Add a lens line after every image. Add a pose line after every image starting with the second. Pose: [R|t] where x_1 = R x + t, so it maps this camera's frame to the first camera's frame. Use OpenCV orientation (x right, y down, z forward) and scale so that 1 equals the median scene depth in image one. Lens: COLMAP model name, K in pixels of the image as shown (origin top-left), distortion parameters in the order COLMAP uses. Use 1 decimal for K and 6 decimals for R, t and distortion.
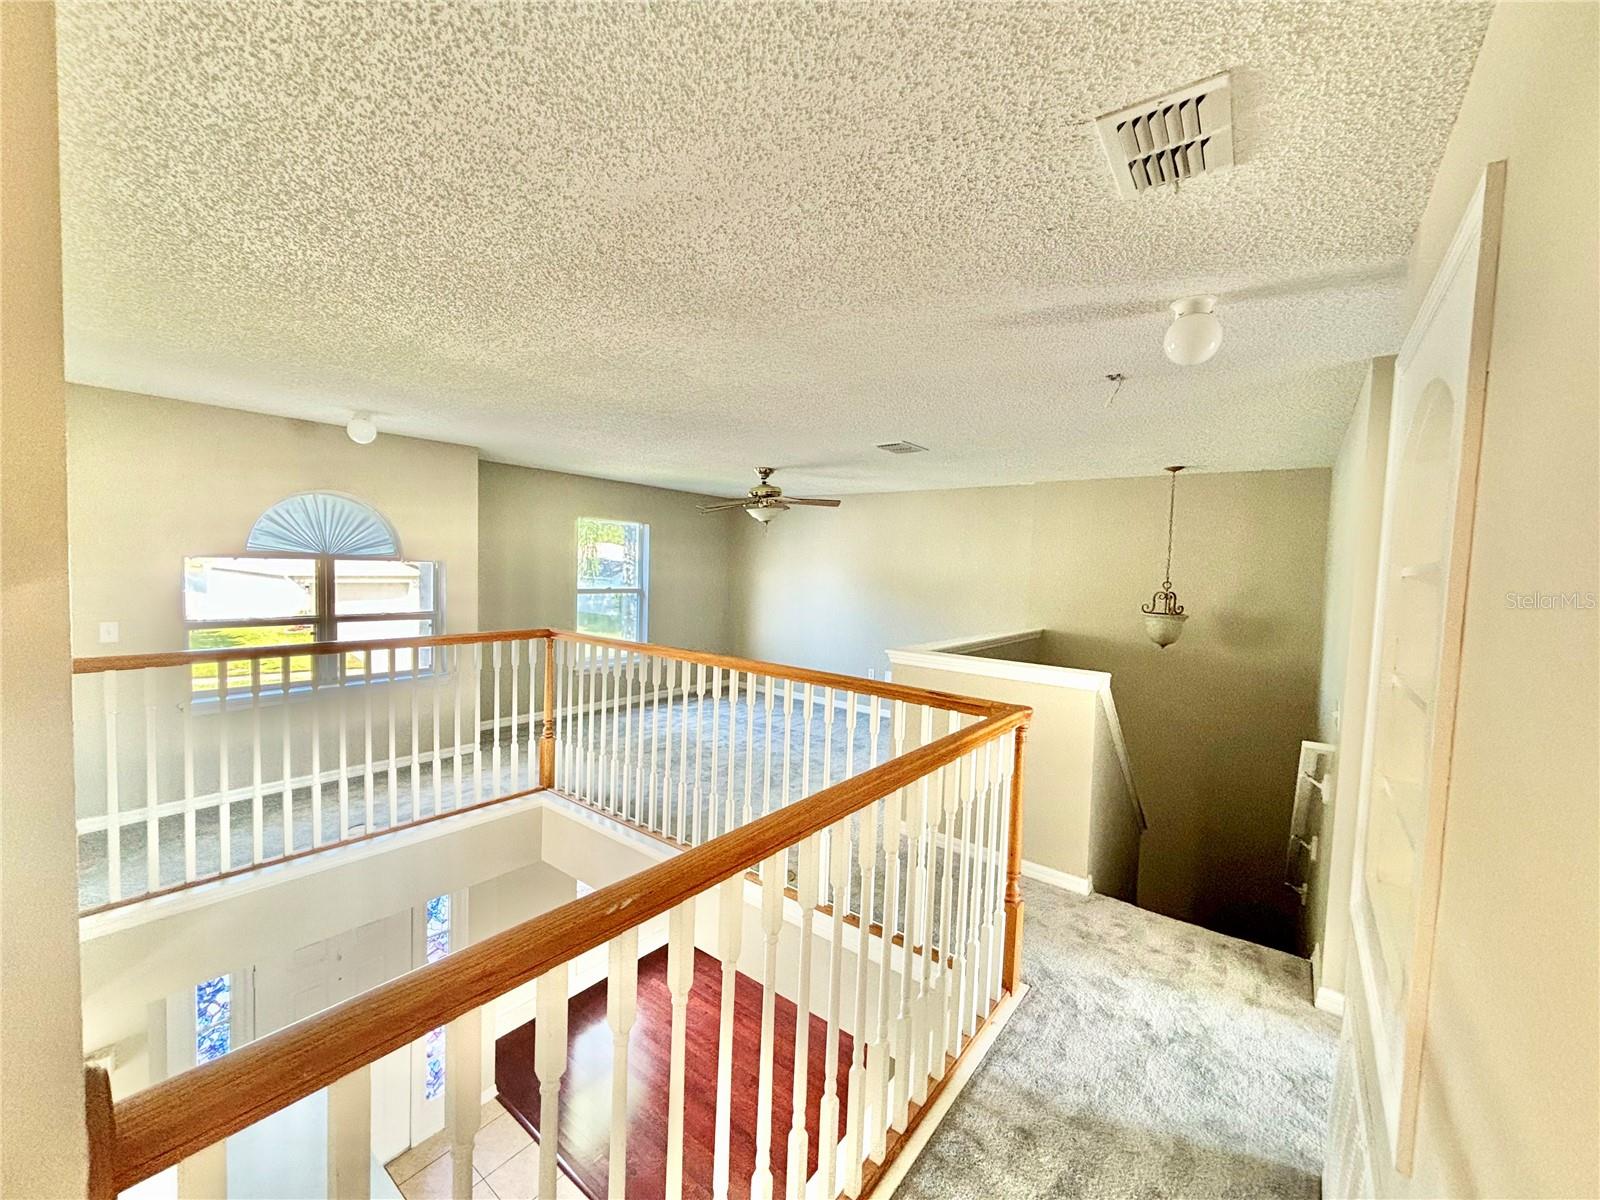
lens RADIAL K [[636.2, 0, 808.4], [0, 636.2, 596.9], [0, 0, 1]] dist [-0.003471, -0.000041]
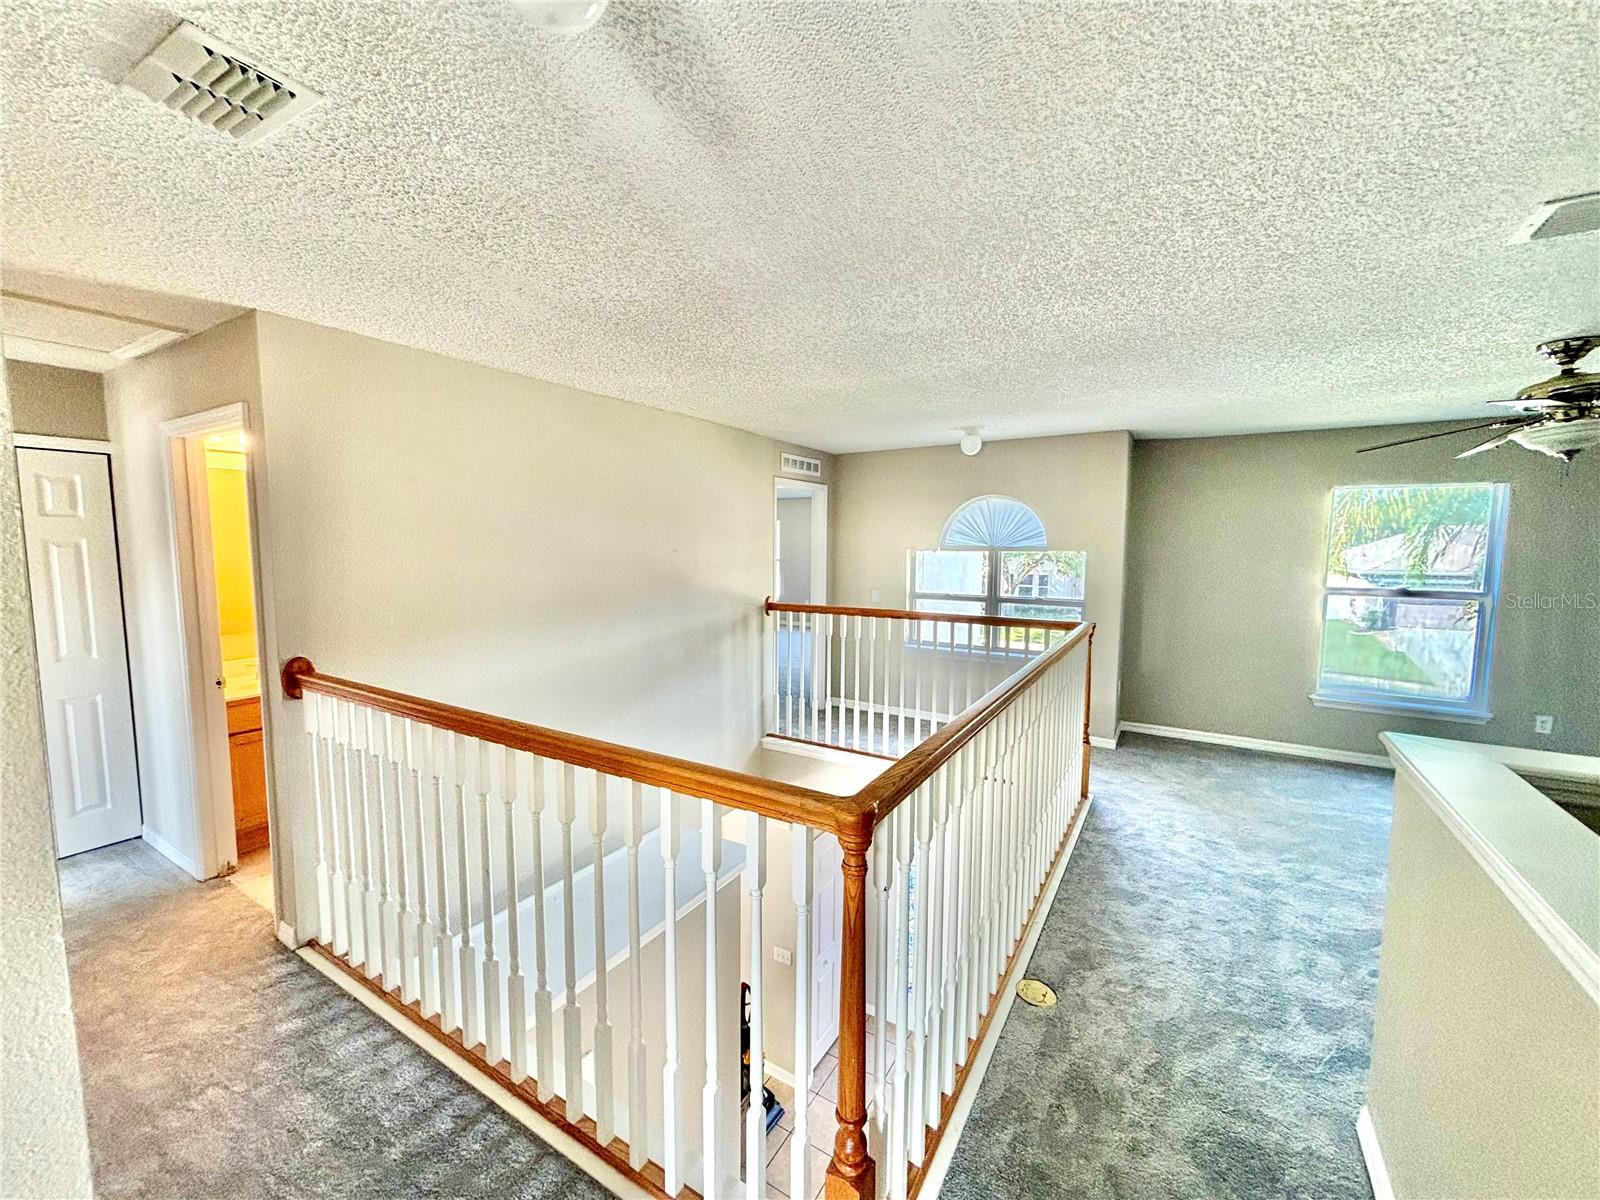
lens RADIAL K [[636.2, 0, 807.0], [0, 636.2, 602.6], [0, 0, 1]] dist [-0.003471, -0.000041]
pose [[0.090872, 0.063685, -0.993824, 0.478252], [-0.041617, 0.997324, 0.060104, -0.016799], [0.994993, 0.035899, 0.093279, 0.529050]]
